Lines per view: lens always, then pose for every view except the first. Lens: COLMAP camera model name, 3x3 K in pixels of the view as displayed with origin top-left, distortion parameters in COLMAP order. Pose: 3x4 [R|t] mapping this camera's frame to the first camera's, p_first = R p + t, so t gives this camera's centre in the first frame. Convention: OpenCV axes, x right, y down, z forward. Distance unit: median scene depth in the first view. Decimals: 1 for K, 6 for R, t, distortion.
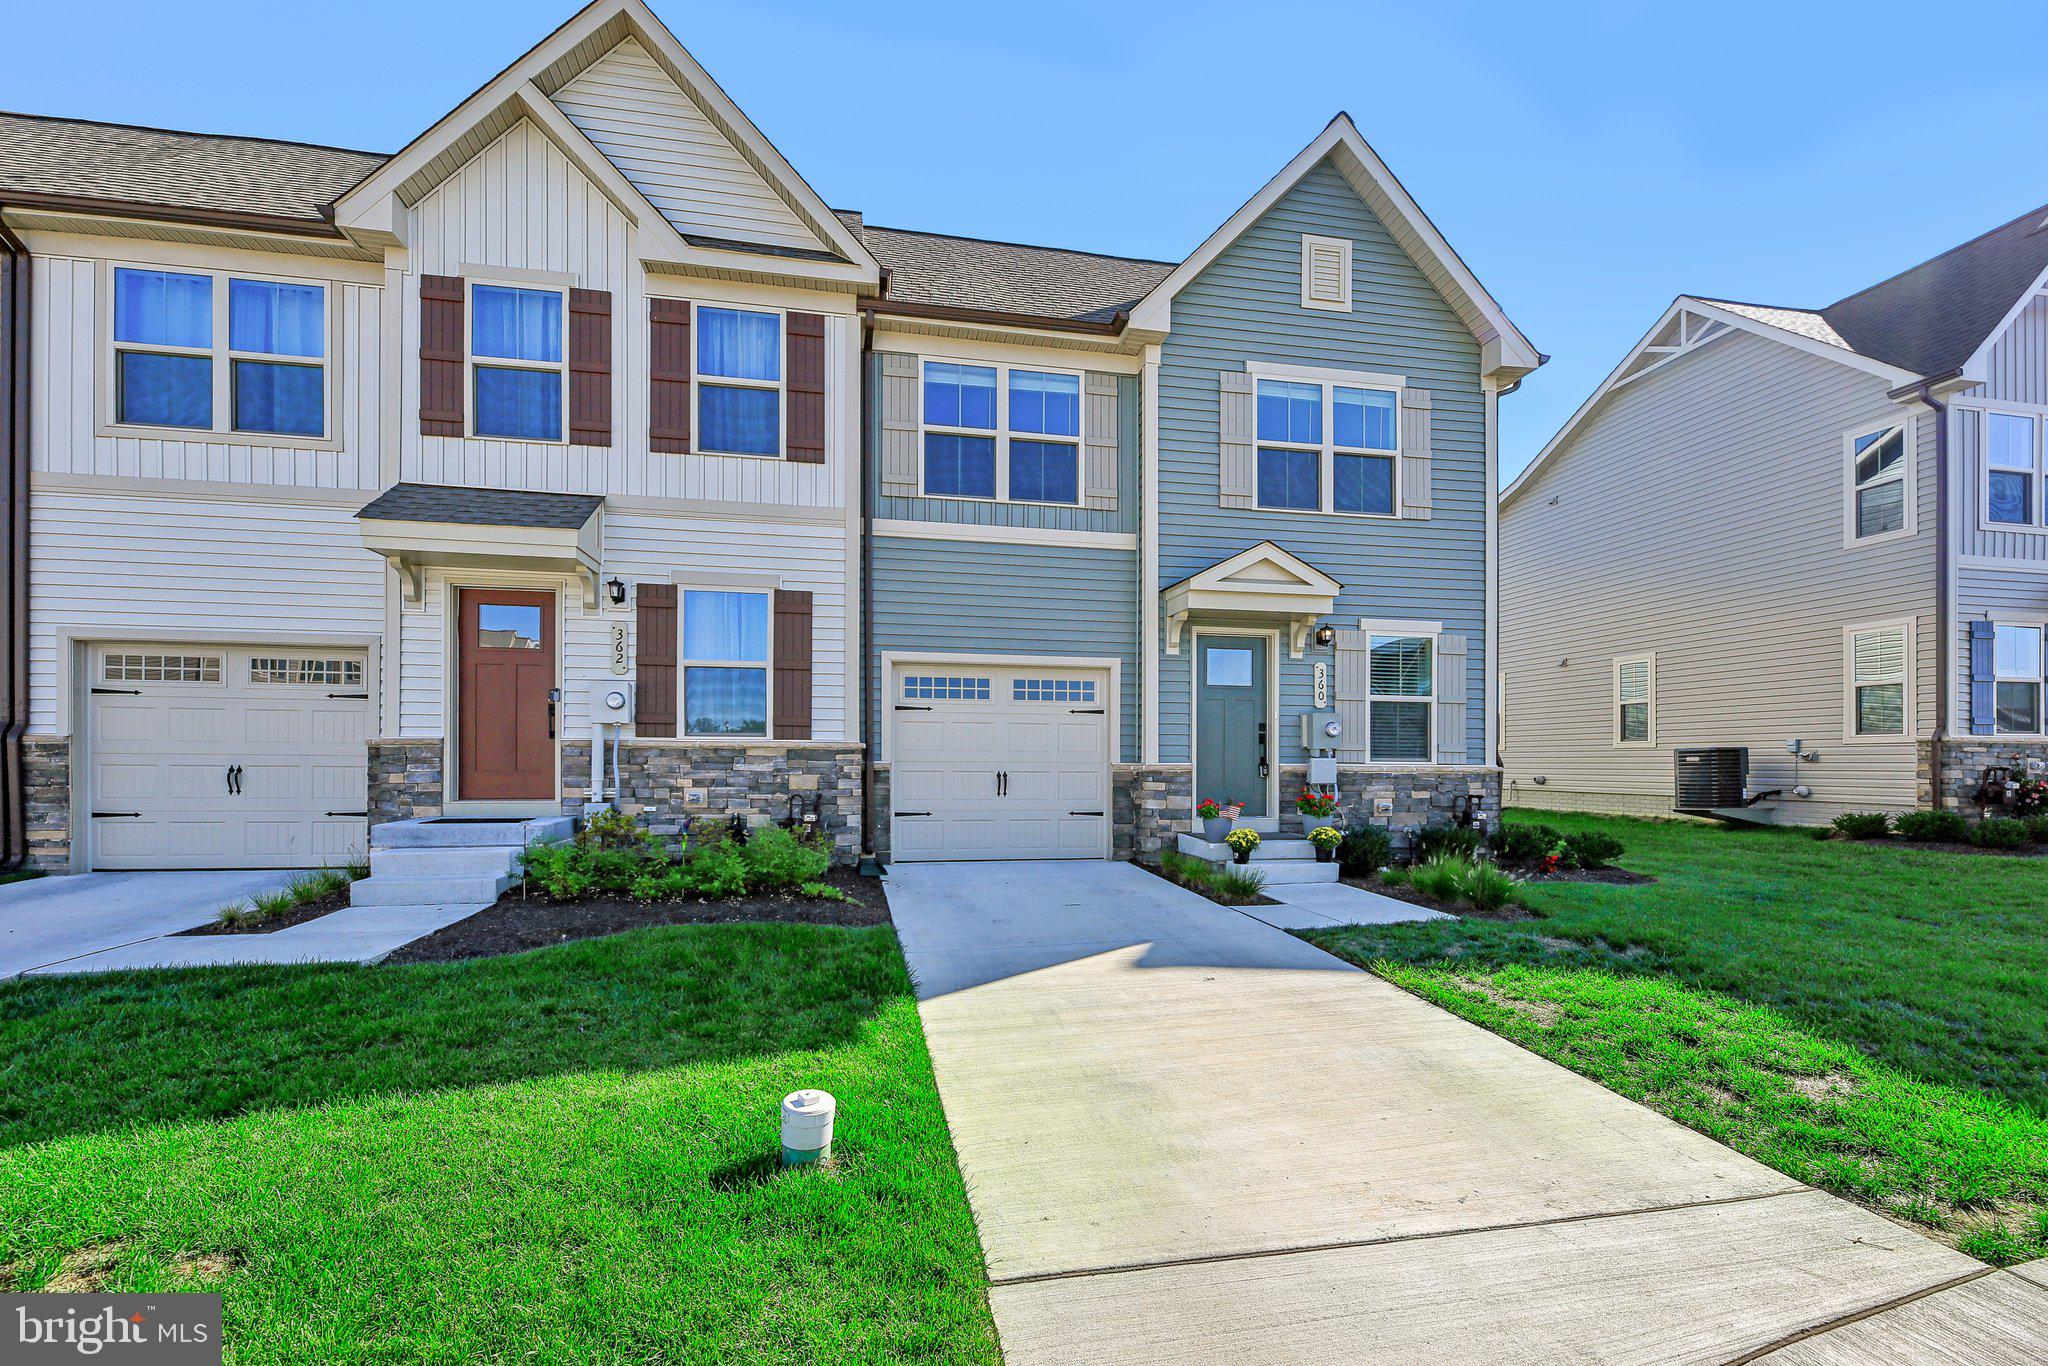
lens RADIAL K [[834.7, 0, 1019.7], [0, 834.7, 670.5], [0, 0, 1]] dist [0.002596, -0.003792]
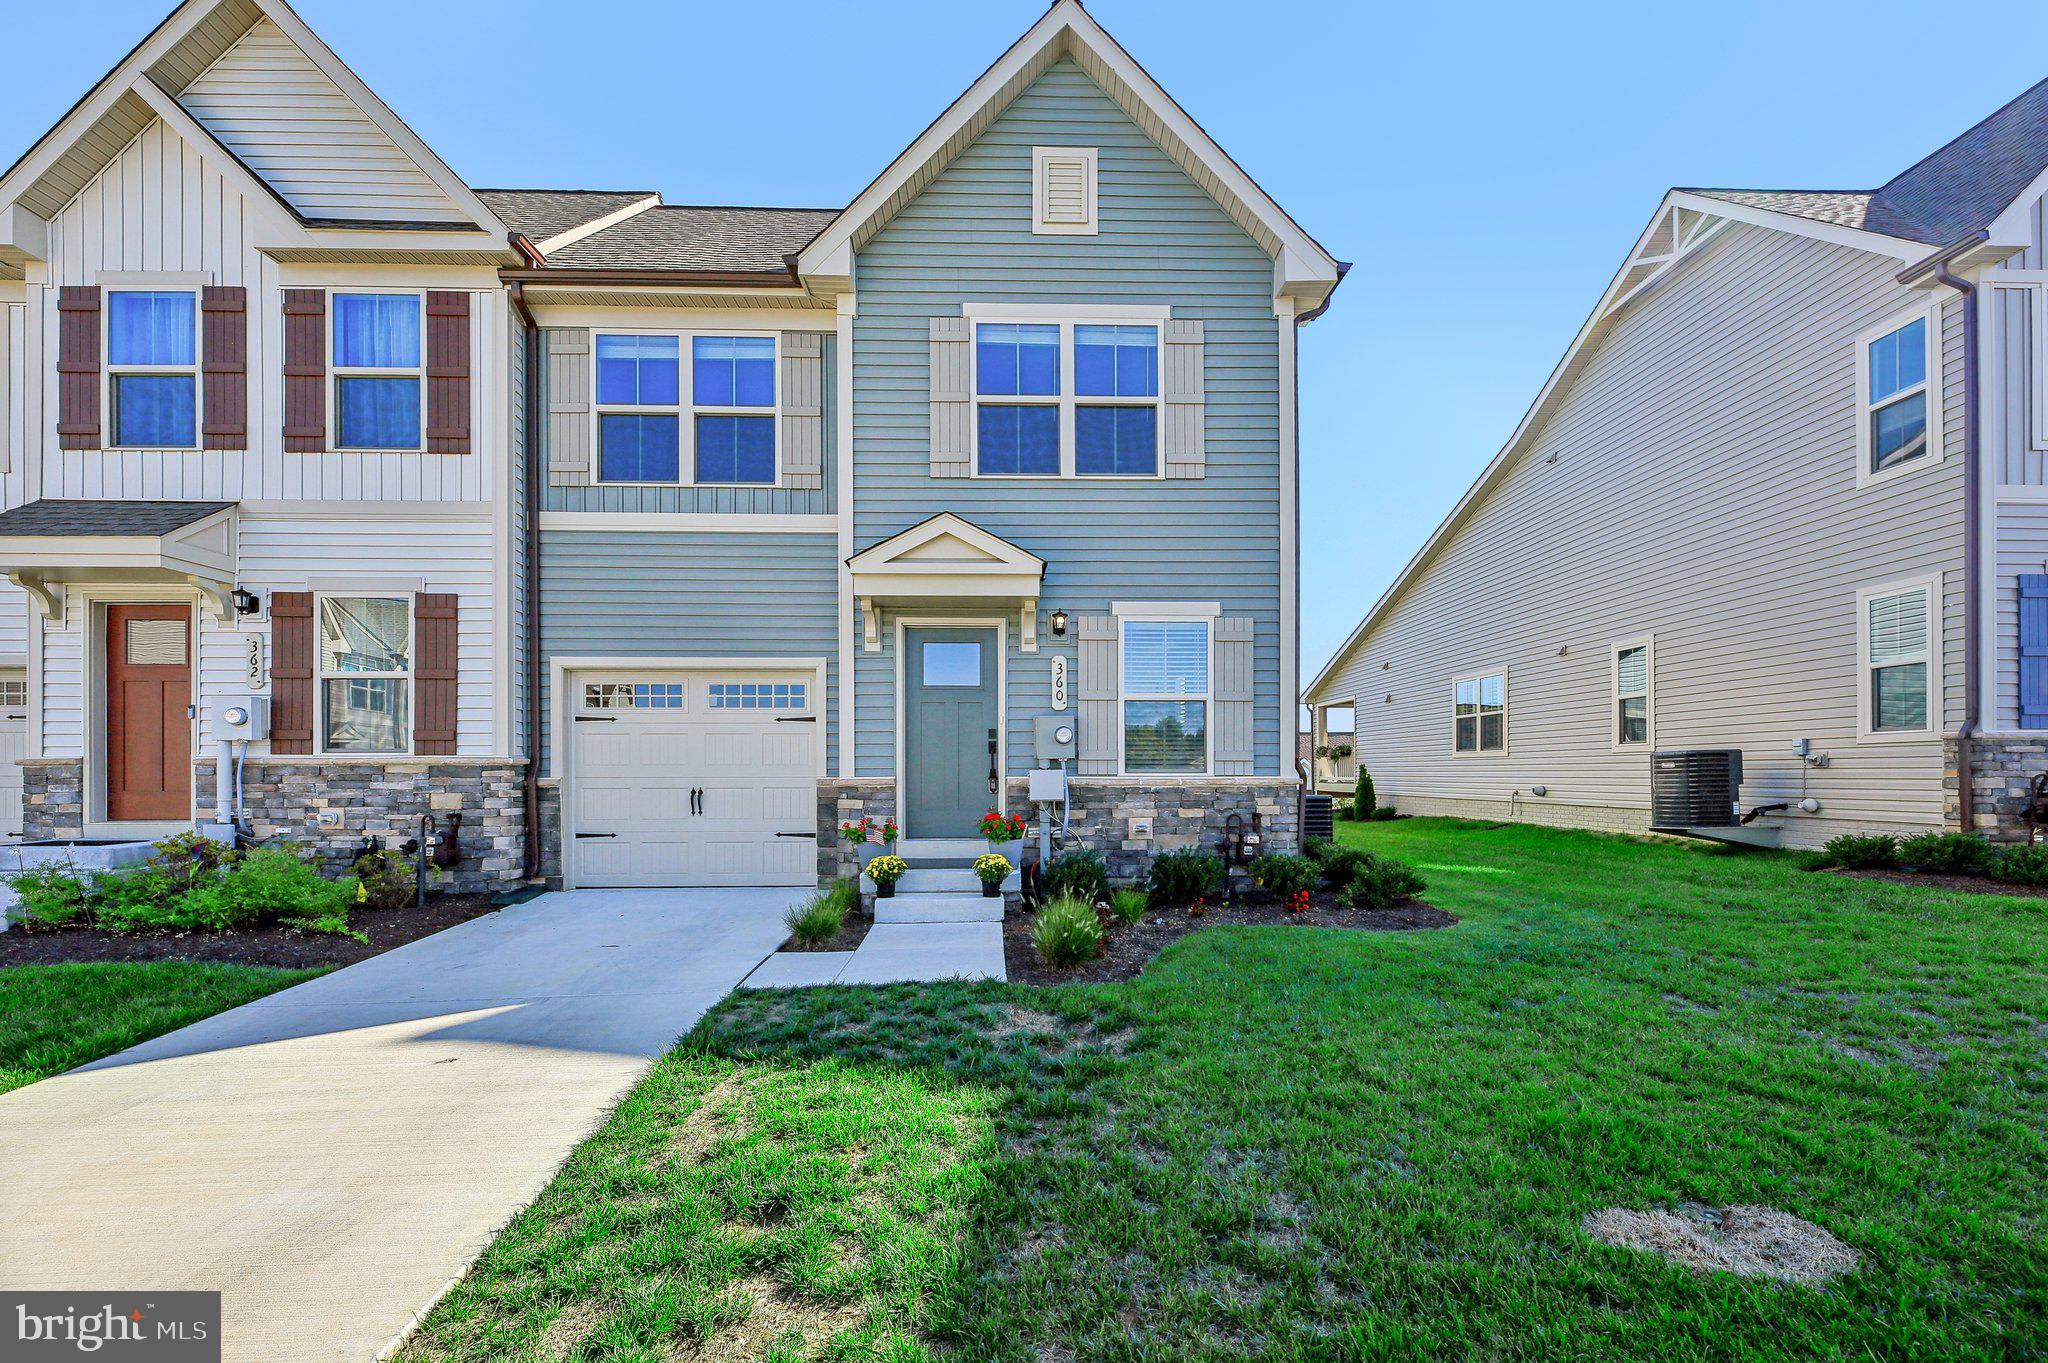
lens RADIAL K [[840.8, 0, 1024.4], [0, 840.8, 686.6], [0, 0, 1]] dist [0.002110, -0.003061]
pose [[0.988328, -0.023783, -0.150474, 0.470228], [0.024891, 0.999675, 0.005481, 0.016620], [0.150295, -0.009162, 0.988599, 0.166121]]
